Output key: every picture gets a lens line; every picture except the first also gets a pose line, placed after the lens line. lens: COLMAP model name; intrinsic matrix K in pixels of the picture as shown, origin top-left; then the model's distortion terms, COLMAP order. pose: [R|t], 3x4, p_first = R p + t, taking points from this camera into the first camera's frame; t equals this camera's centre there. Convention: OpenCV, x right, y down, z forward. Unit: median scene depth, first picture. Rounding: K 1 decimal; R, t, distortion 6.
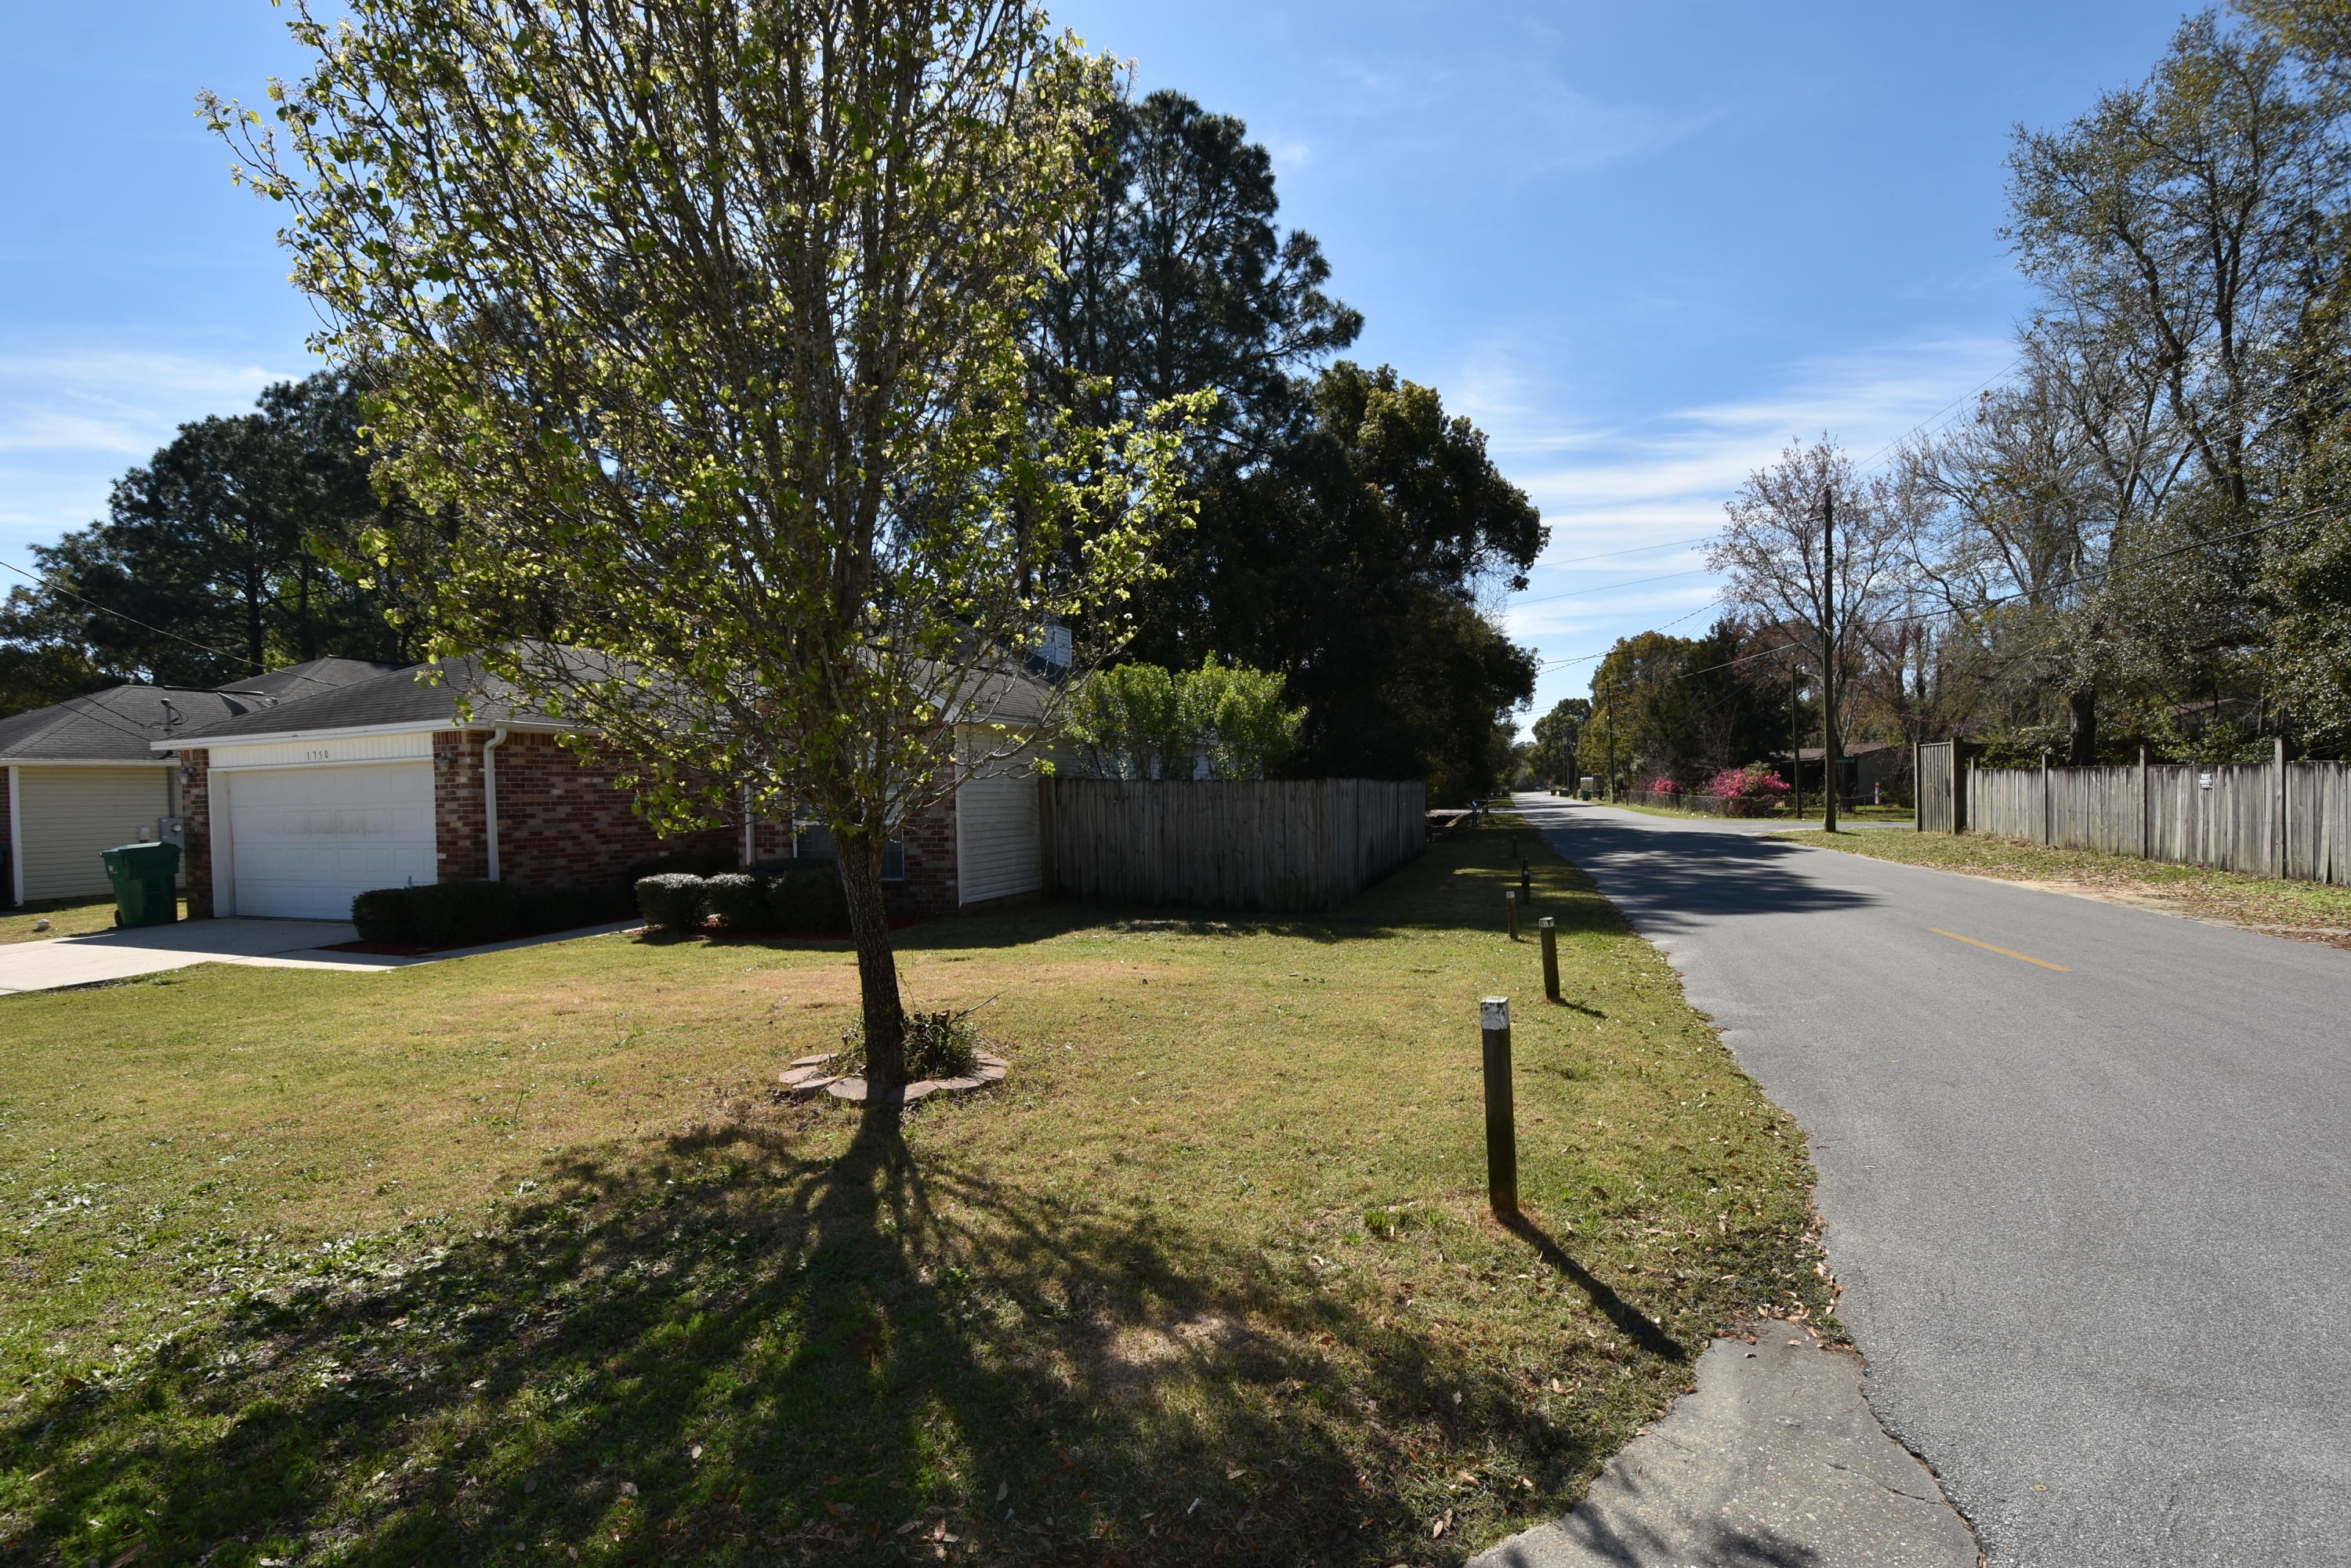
lens RADIAL K [[1029.1, 0, 1173.0], [0, 1029.1, 802.7], [0, 0, 1]] dist [0.007544, -0.015730]
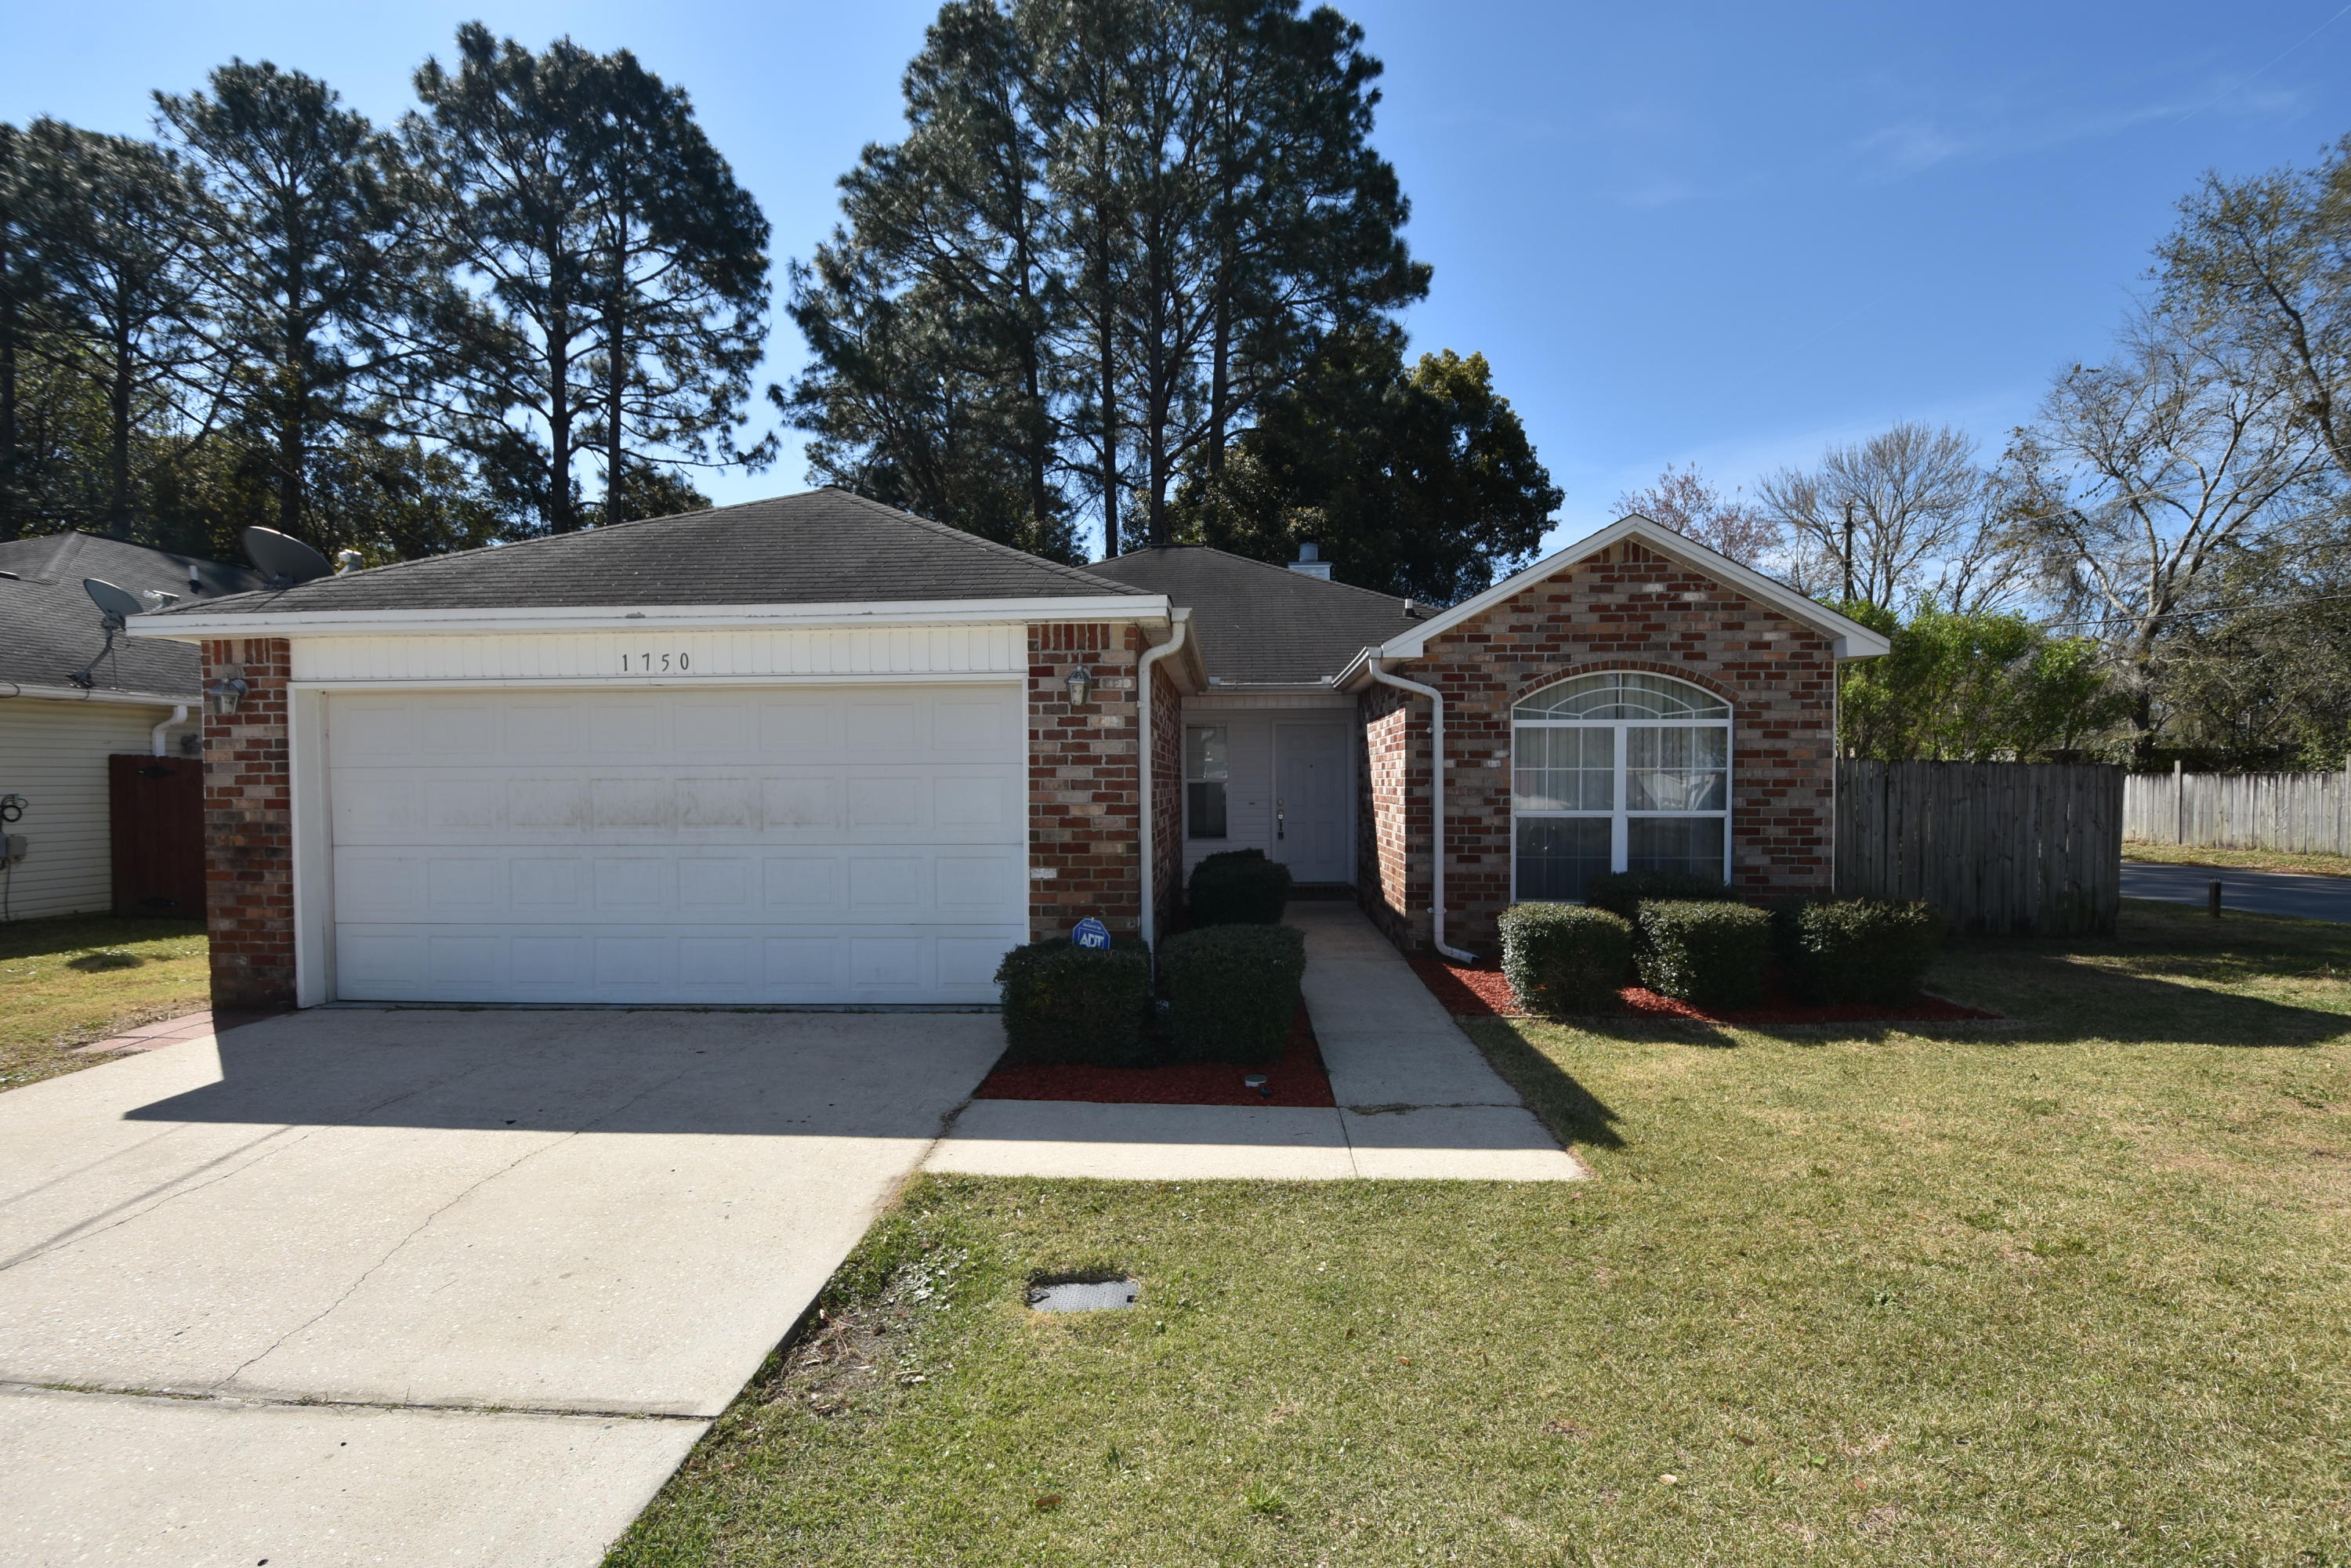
lens RADIAL K [[1029.1, 0, 1163.2], [0, 1029.1, 784.6], [0, 0, 1]] dist [0.007544, -0.015730]
pose [[0.956473, 0.017270, 0.291310, -0.760534], [-0.014044, 0.999815, -0.013163, 0.013797], [-0.291483, 0.008499, 0.956538, 0.483595]]
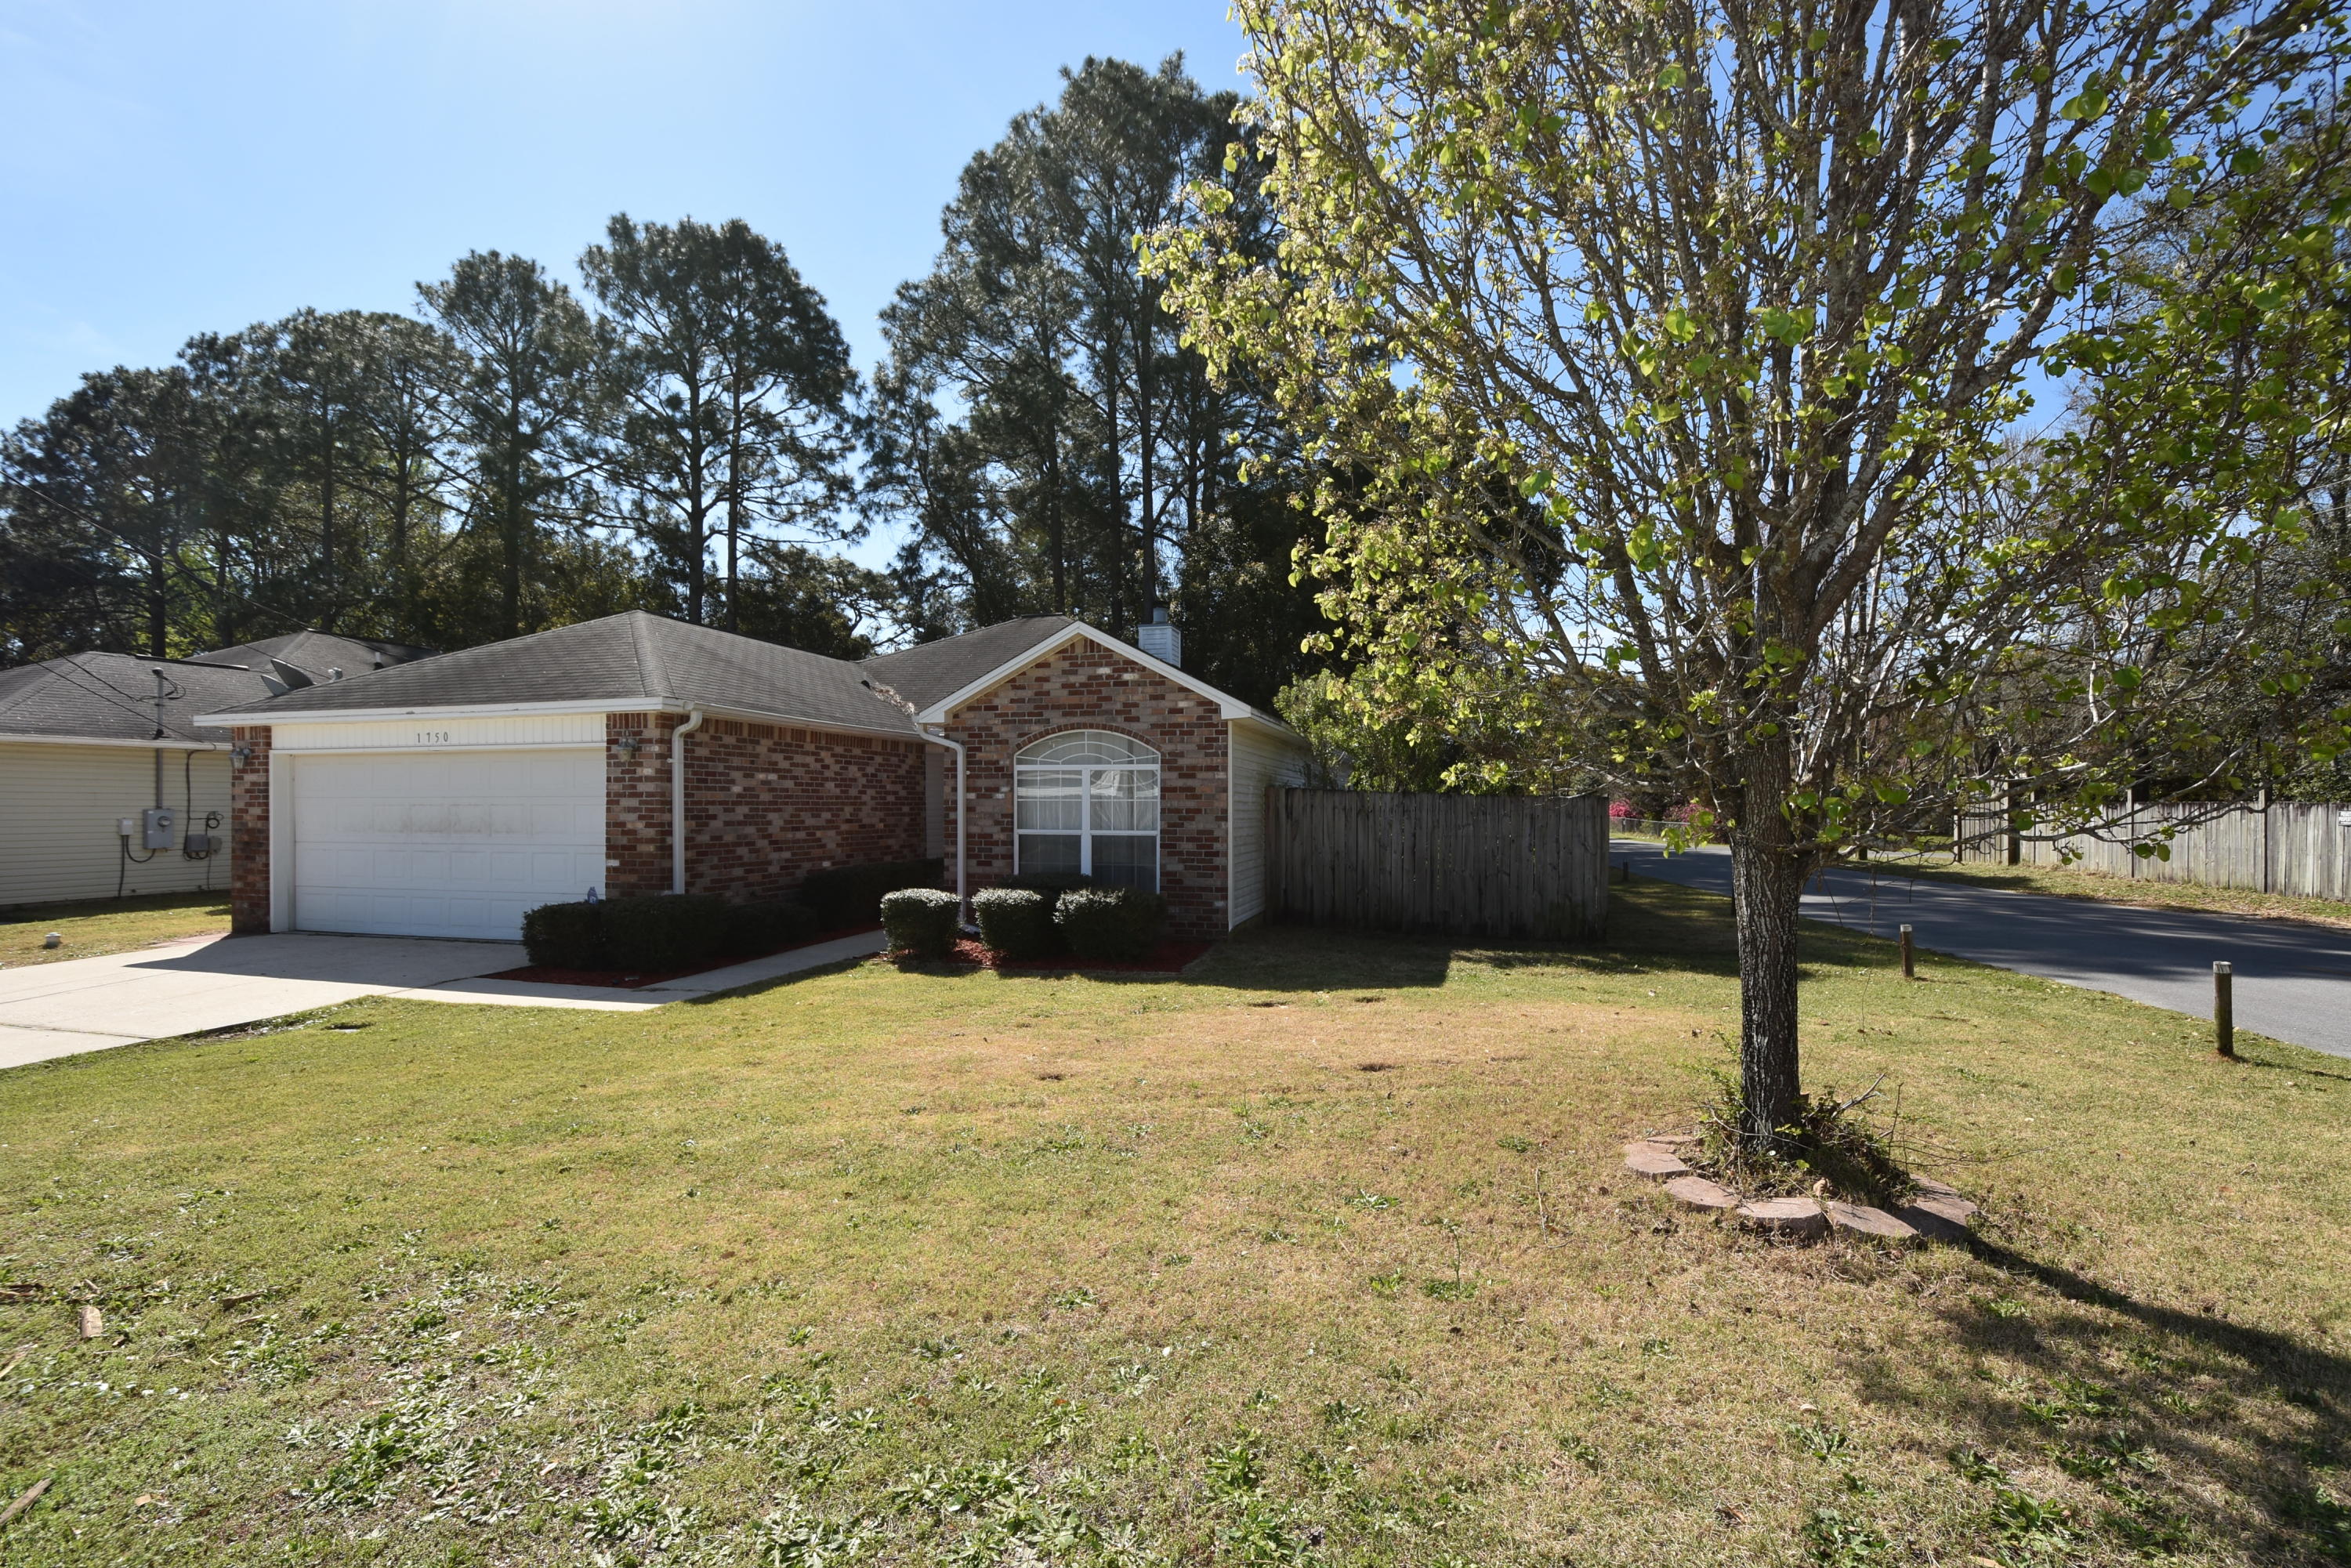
lens RADIAL K [[1029.1, 0, 1166.4], [0, 1029.1, 782.6], [0, 0, 1]] dist [0.007544, -0.015730]
pose [[0.995853, 0.024685, 0.087566, -0.325180], [-0.021594, 0.999115, -0.036083, 0.007214], [-0.088379, 0.034043, 0.995505, 0.129744]]
